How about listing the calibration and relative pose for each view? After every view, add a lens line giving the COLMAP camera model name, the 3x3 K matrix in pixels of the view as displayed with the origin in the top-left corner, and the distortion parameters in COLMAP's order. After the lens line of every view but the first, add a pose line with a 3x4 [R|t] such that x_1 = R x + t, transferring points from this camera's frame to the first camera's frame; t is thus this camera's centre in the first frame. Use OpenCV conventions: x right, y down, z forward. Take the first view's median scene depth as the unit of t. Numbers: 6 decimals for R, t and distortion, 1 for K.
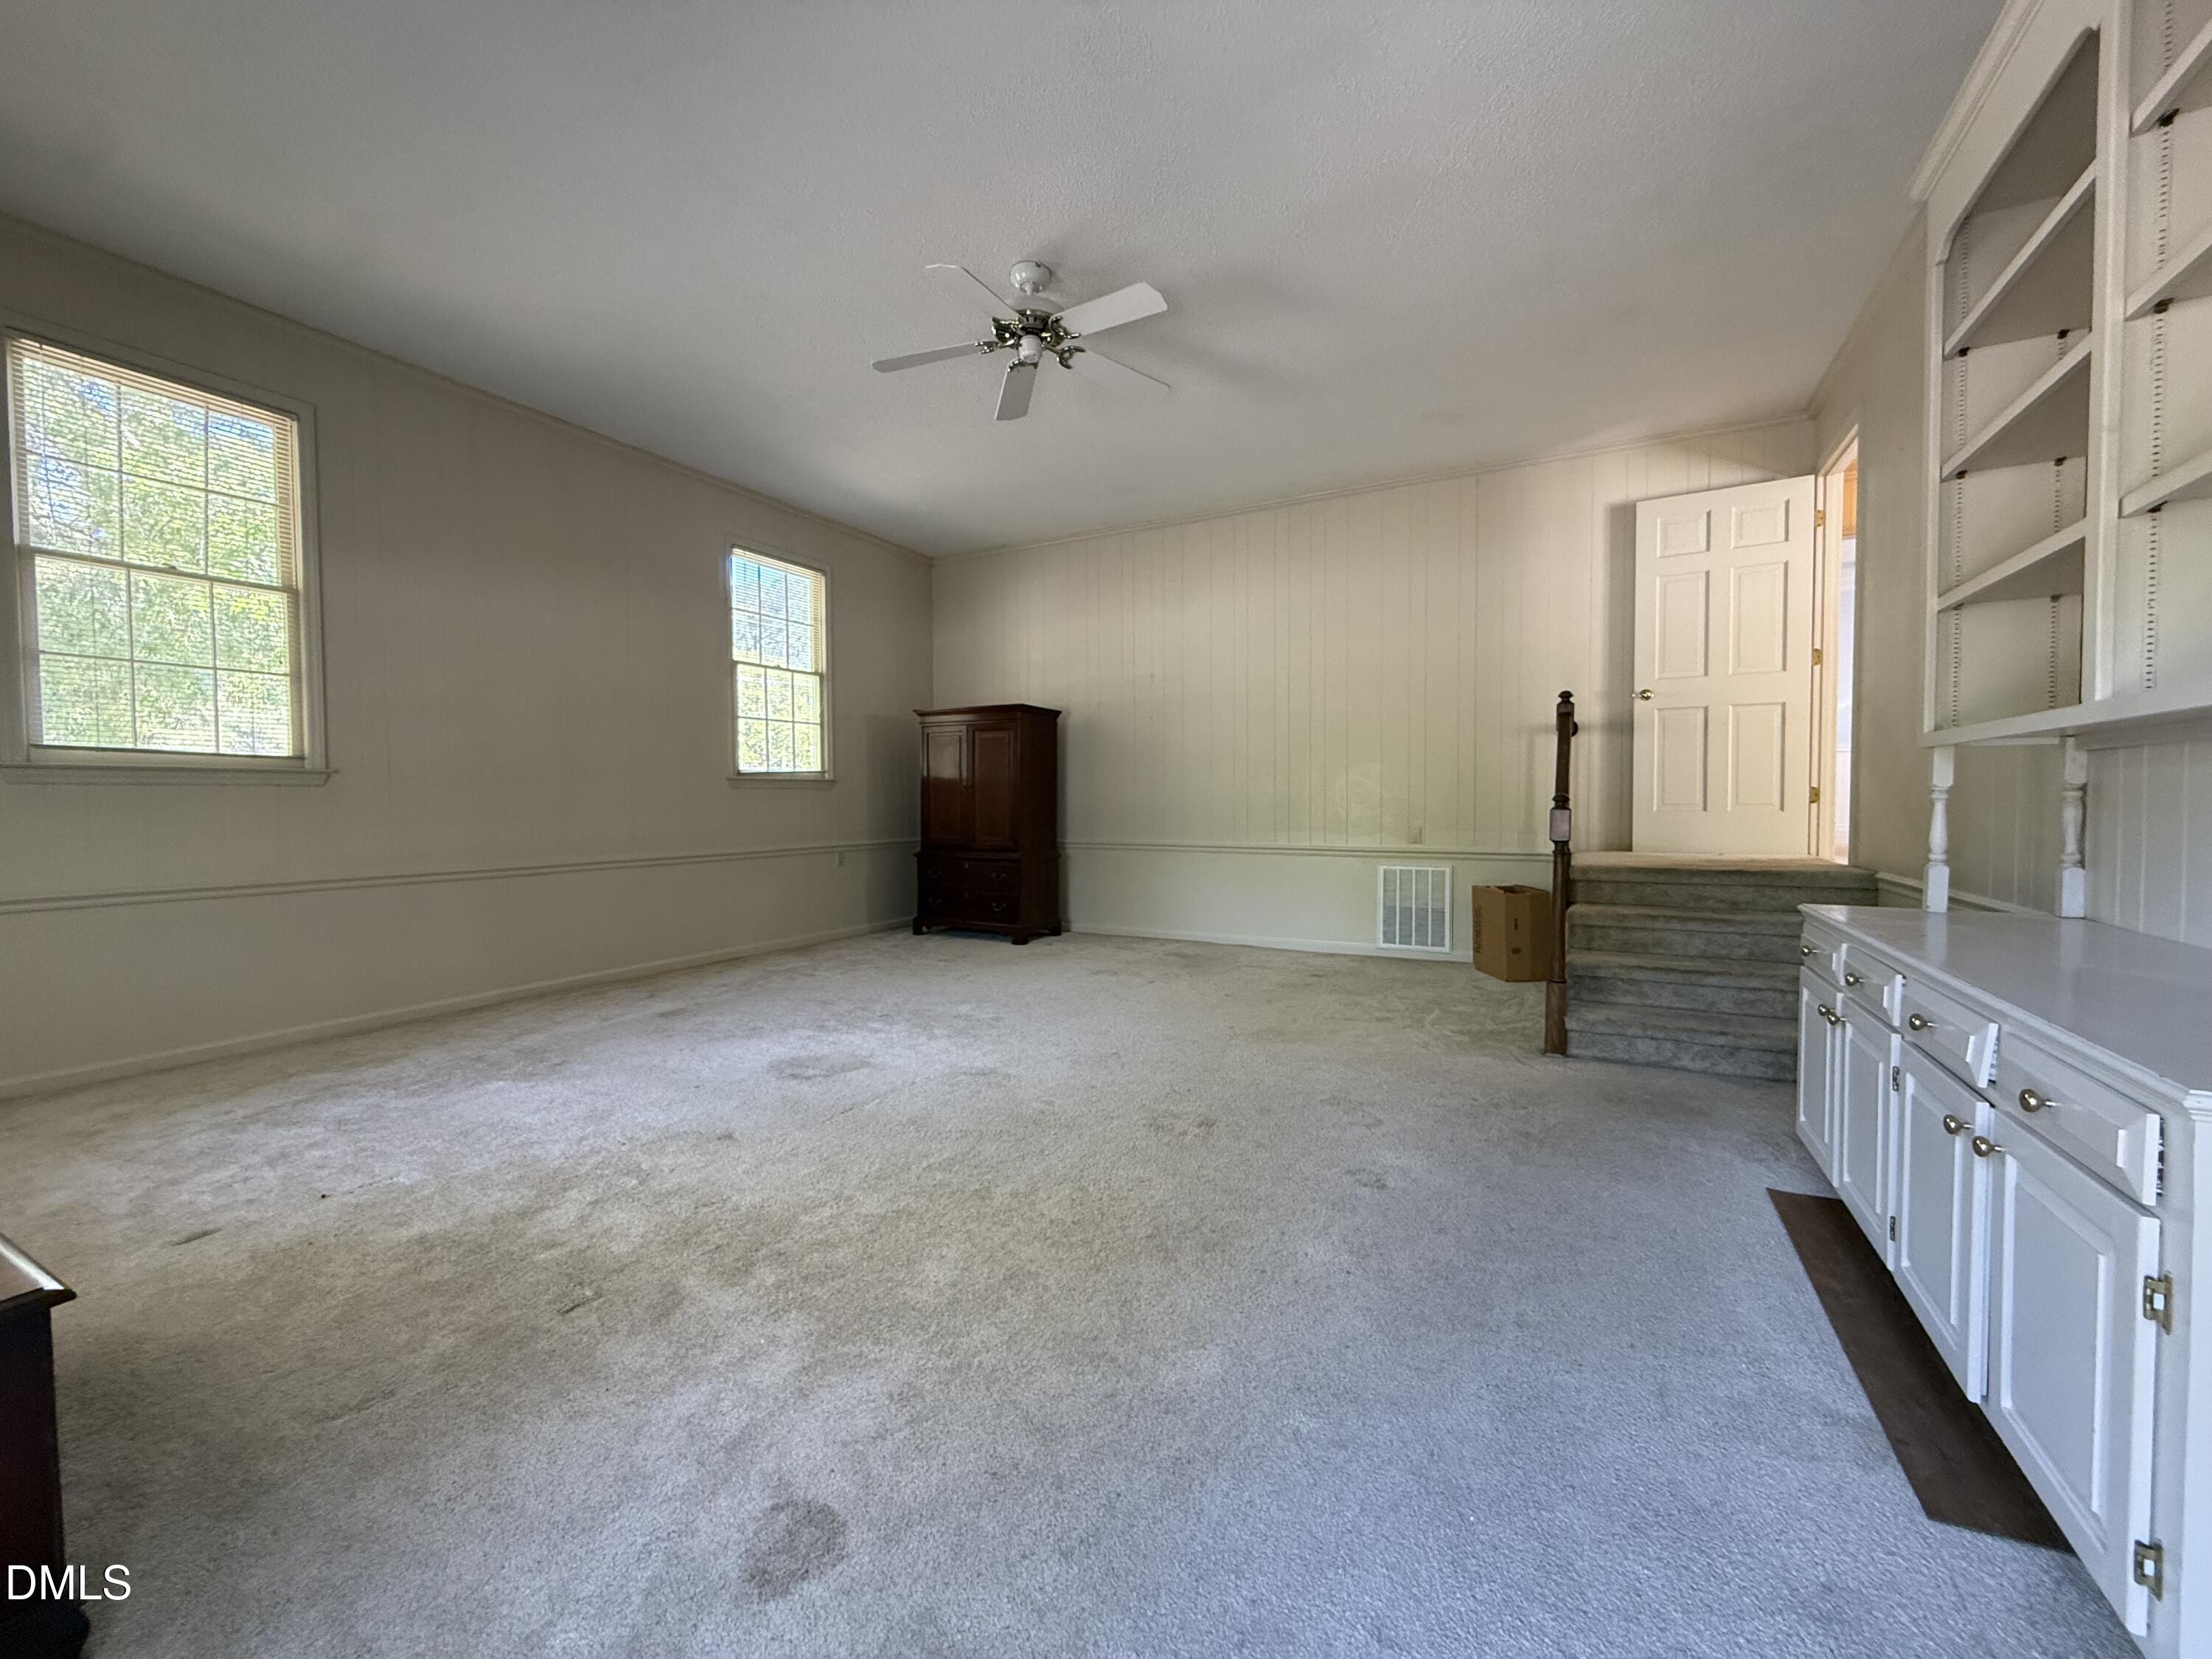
lens RADIAL K [[880.6, 0, 1100.0], [0, 880.6, 828.2], [0, 0, 1]] dist [0.000616, 0.000056]
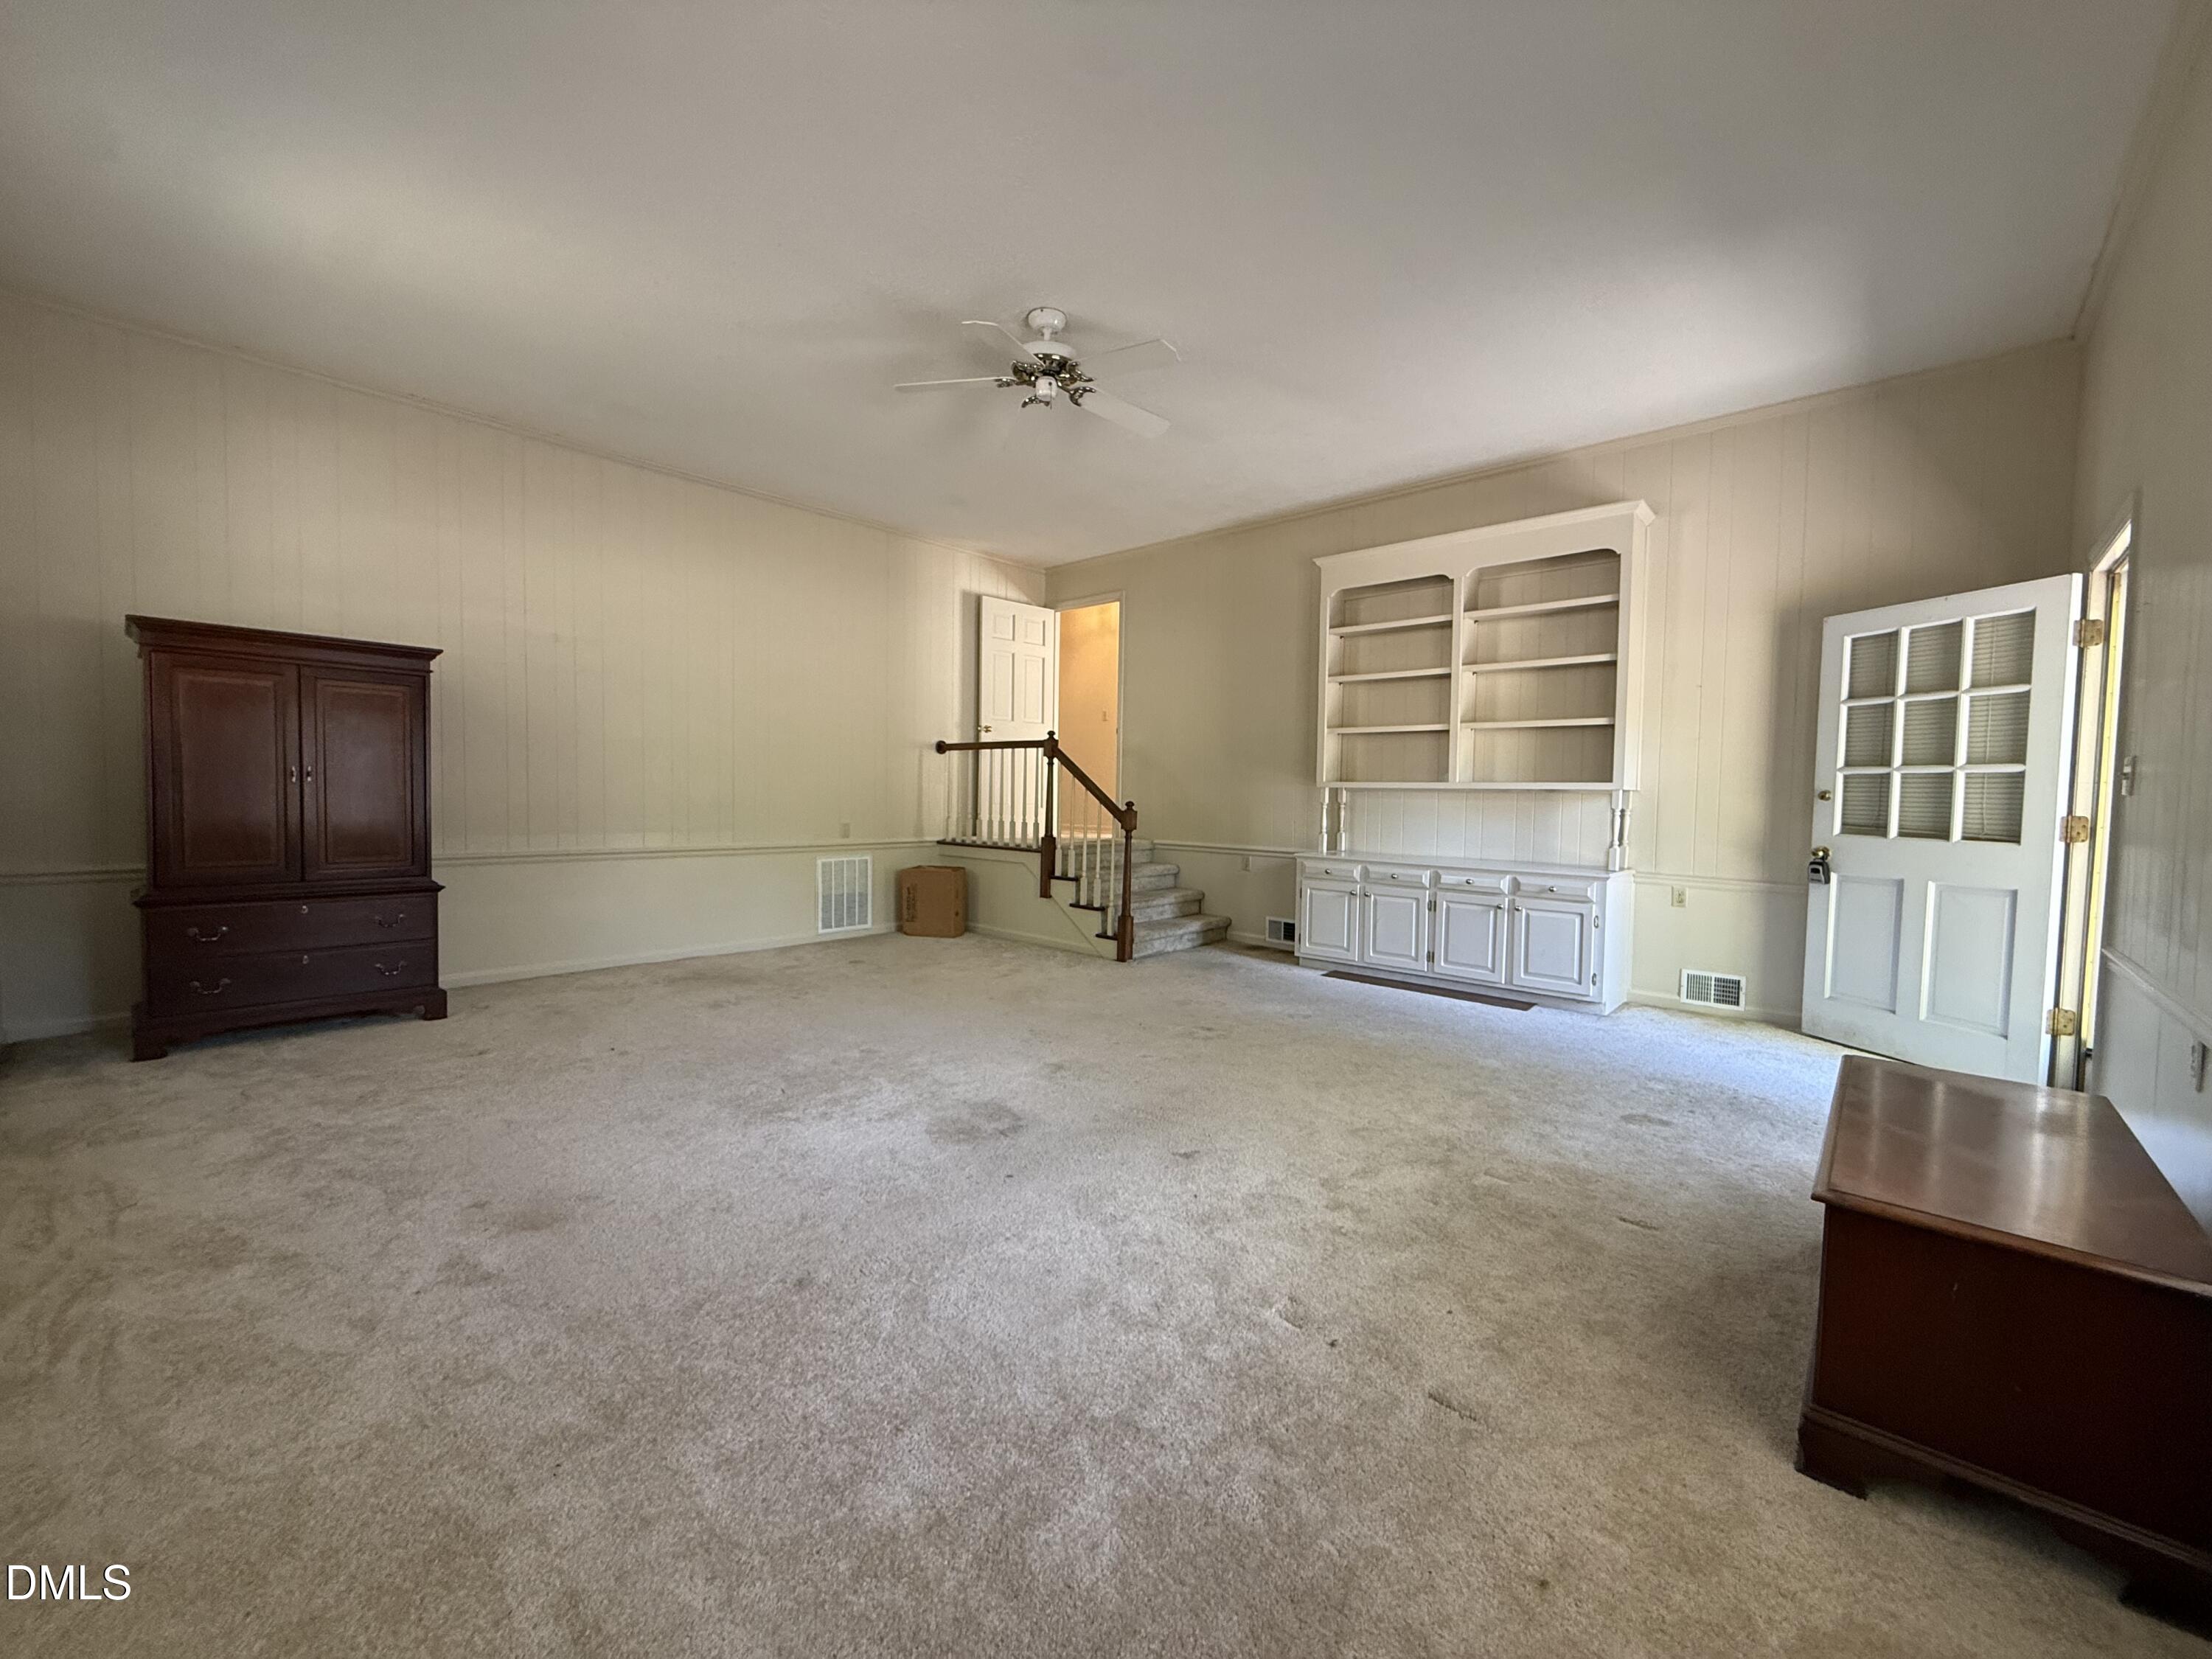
lens RADIAL K [[880.6, 0, 1100.0], [0, 880.6, 828.2], [0, 0, 1]] dist [0.000616, 0.000056]
pose [[0.245532, -0.033580, 0.968807, -0.762315], [0.014101, 0.999418, 0.031068, -0.029309], [-0.969286, 0.006033, 0.245863, 0.457311]]
